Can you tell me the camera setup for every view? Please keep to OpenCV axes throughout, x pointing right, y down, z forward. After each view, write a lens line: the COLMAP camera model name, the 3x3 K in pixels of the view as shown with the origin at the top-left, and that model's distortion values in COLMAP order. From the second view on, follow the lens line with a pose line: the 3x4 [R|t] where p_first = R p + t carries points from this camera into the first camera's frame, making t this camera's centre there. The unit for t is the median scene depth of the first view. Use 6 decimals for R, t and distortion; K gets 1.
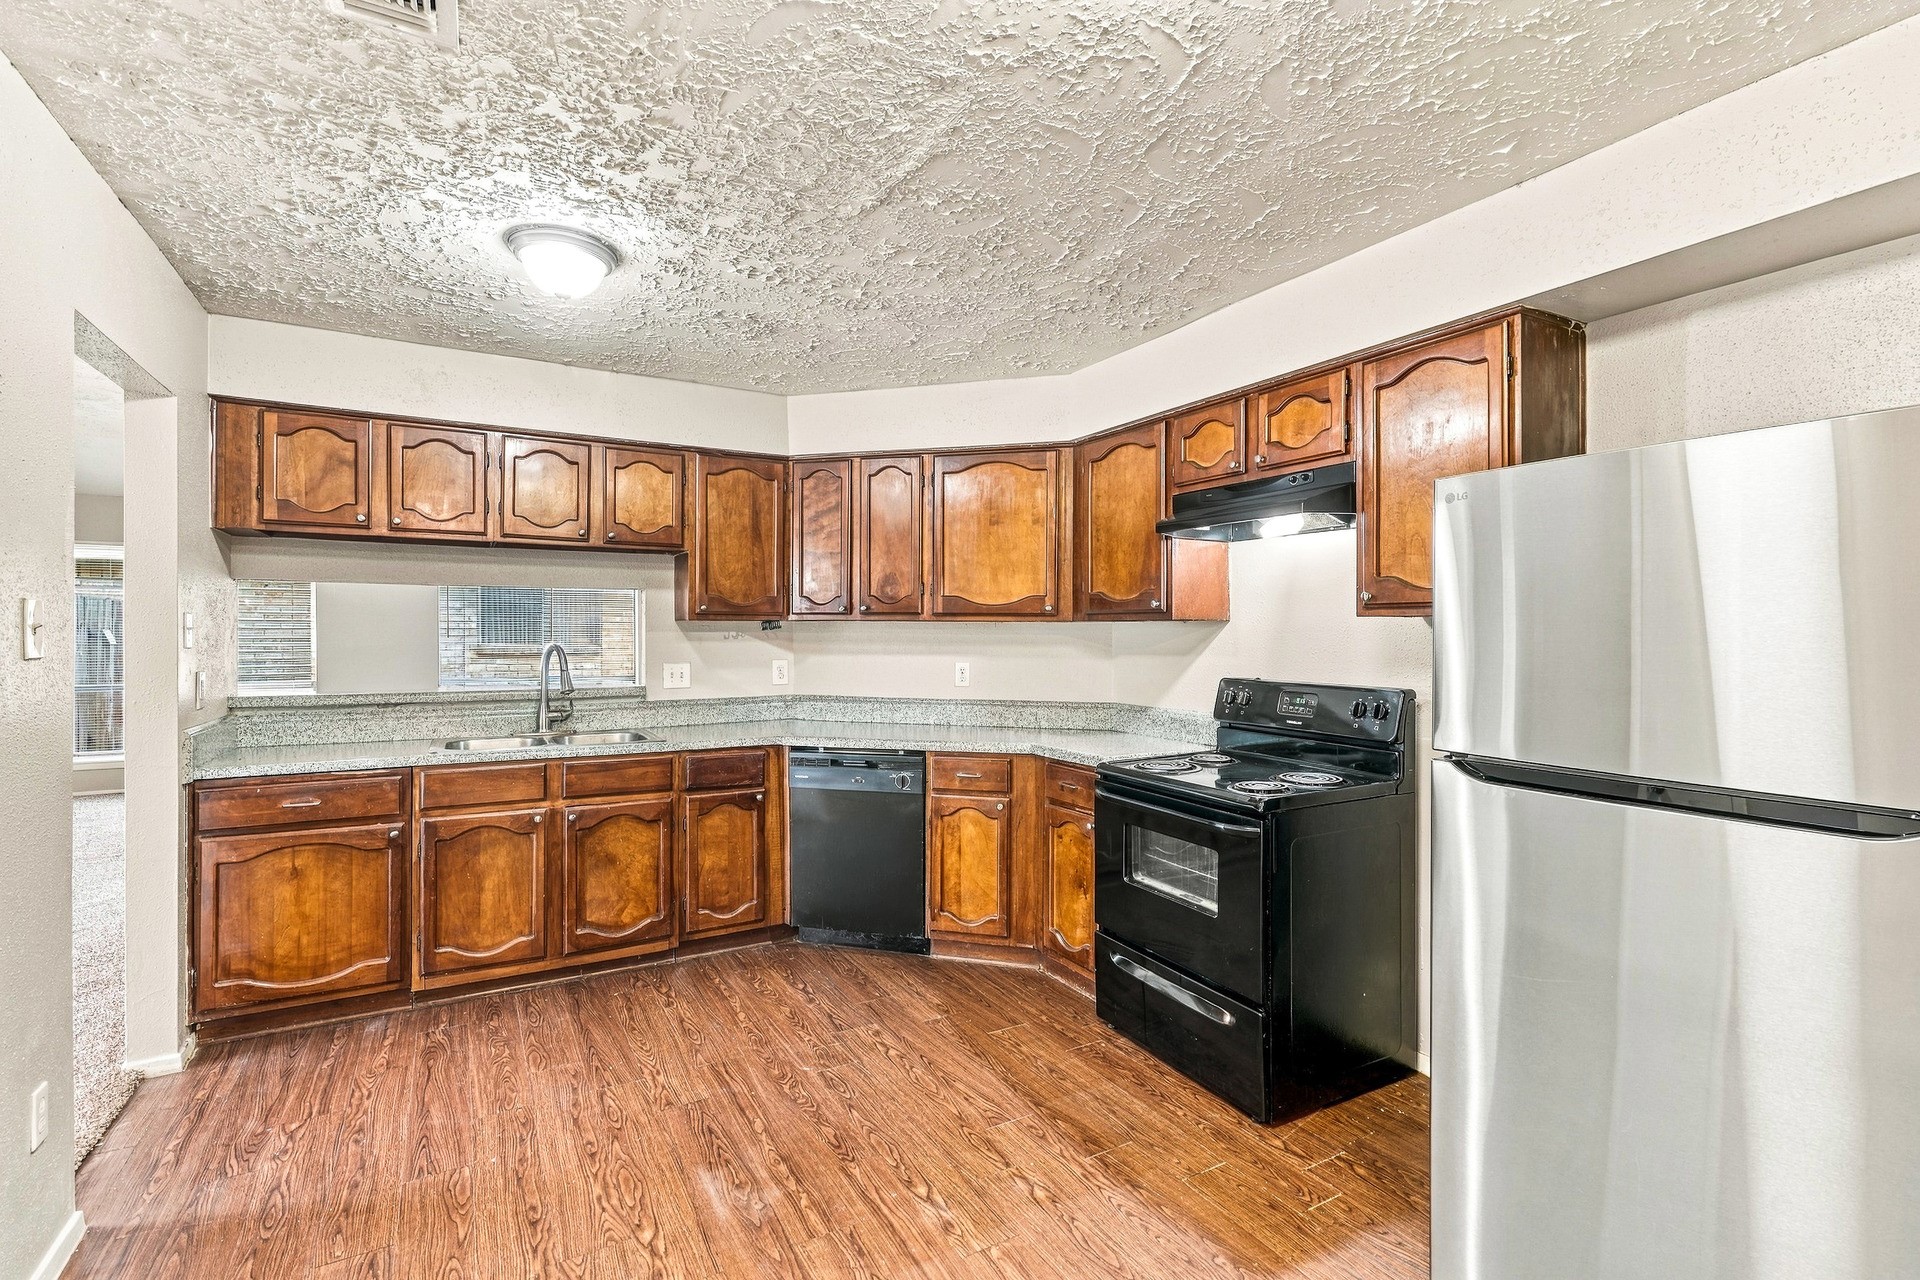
lens RADIAL K [[884.1, 0, 960.0], [0, 884.1, 640.0], [0, 0, 1]] dist [-0.000648, 0.000200]
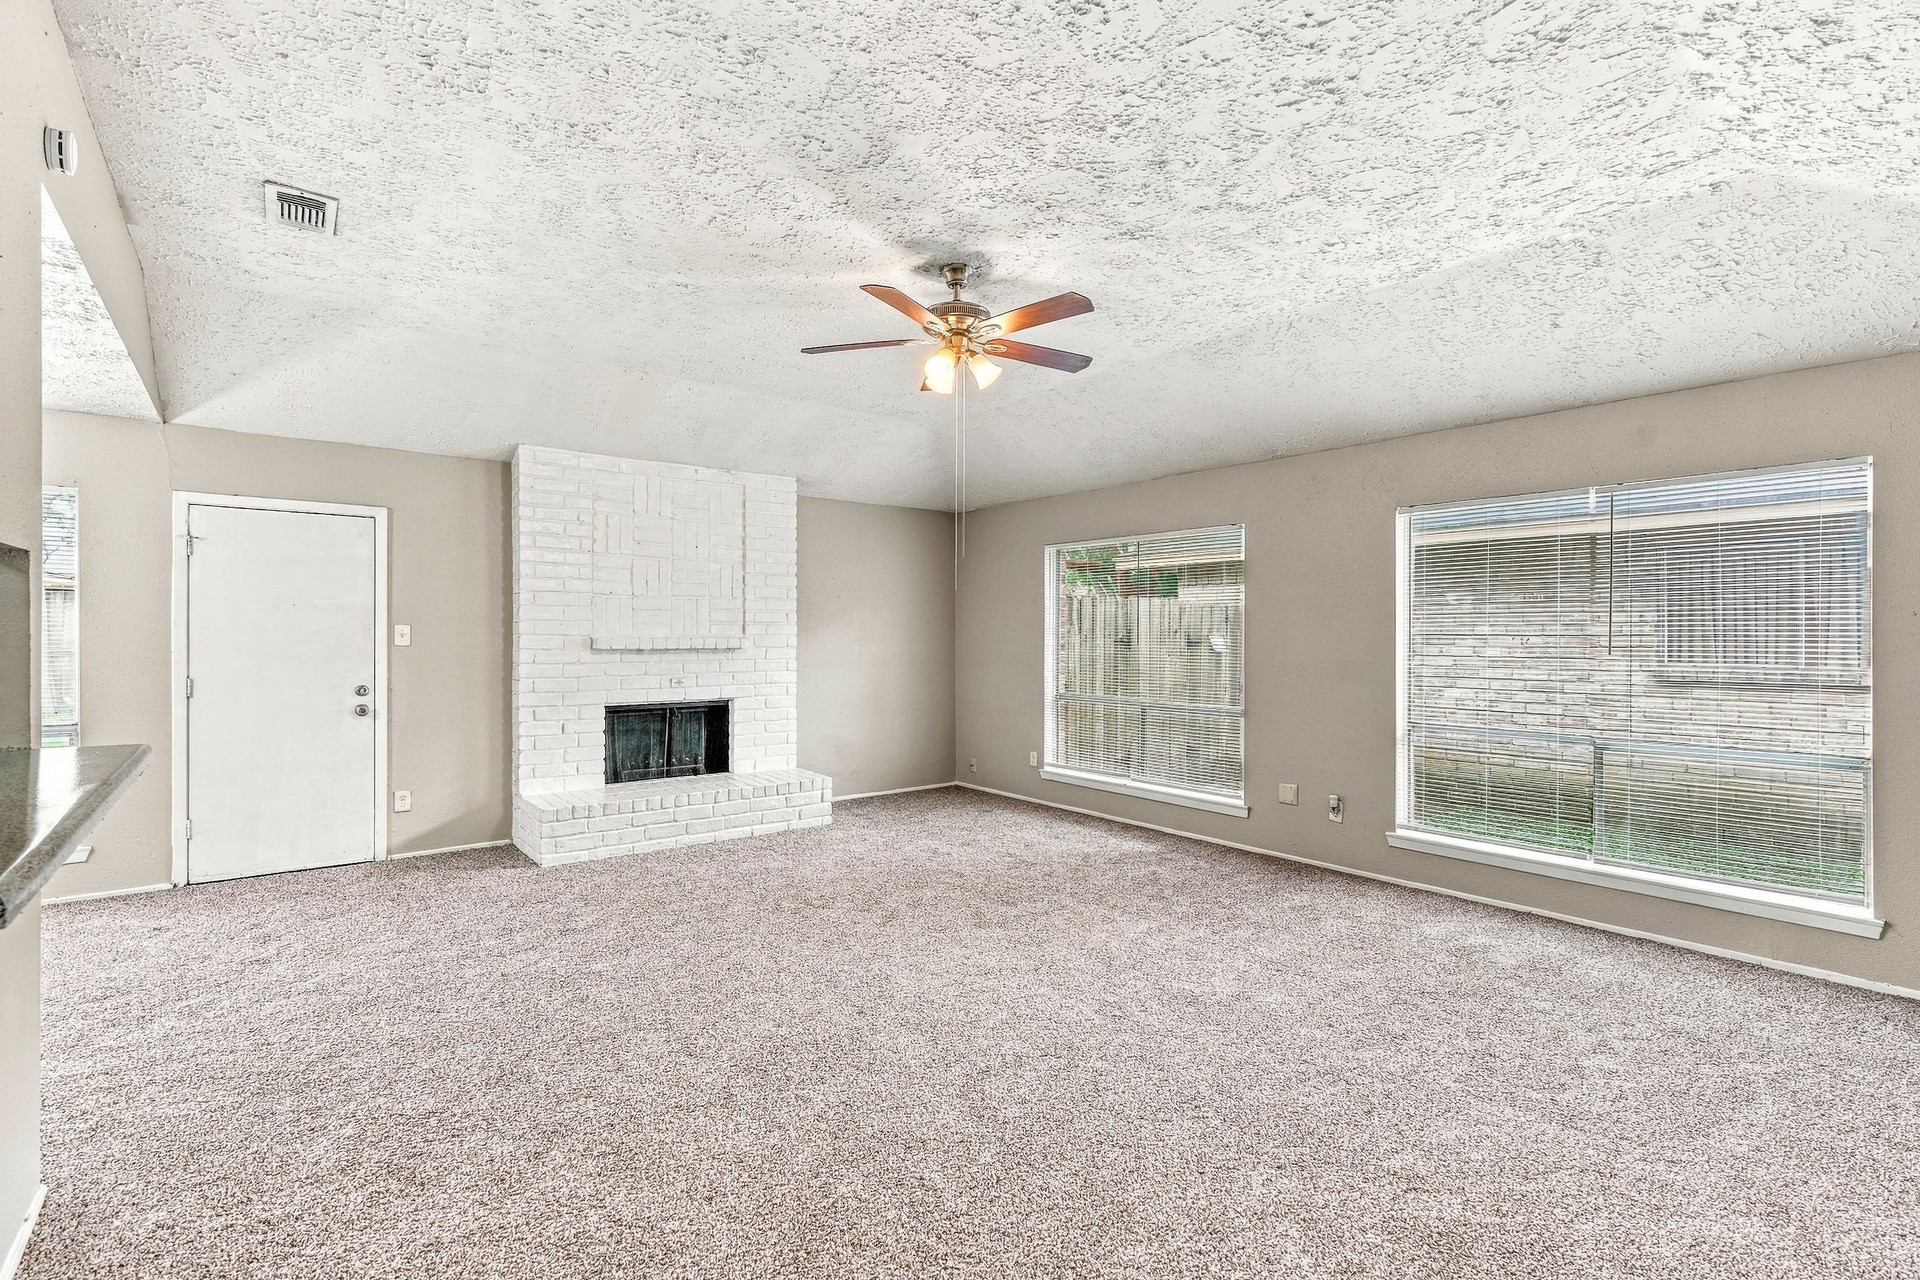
lens RADIAL K [[877.4, 0, 961.8], [0, 877.4, 634.6], [0, 0, 1]] dist [-0.002349, 0.000099]
pose [[0.144651, -0.002588, -0.989479, -0.144791], [-0.012281, 0.999915, -0.004410, -0.014969], [0.989407, 0.012790, 0.144607, 1.476379]]
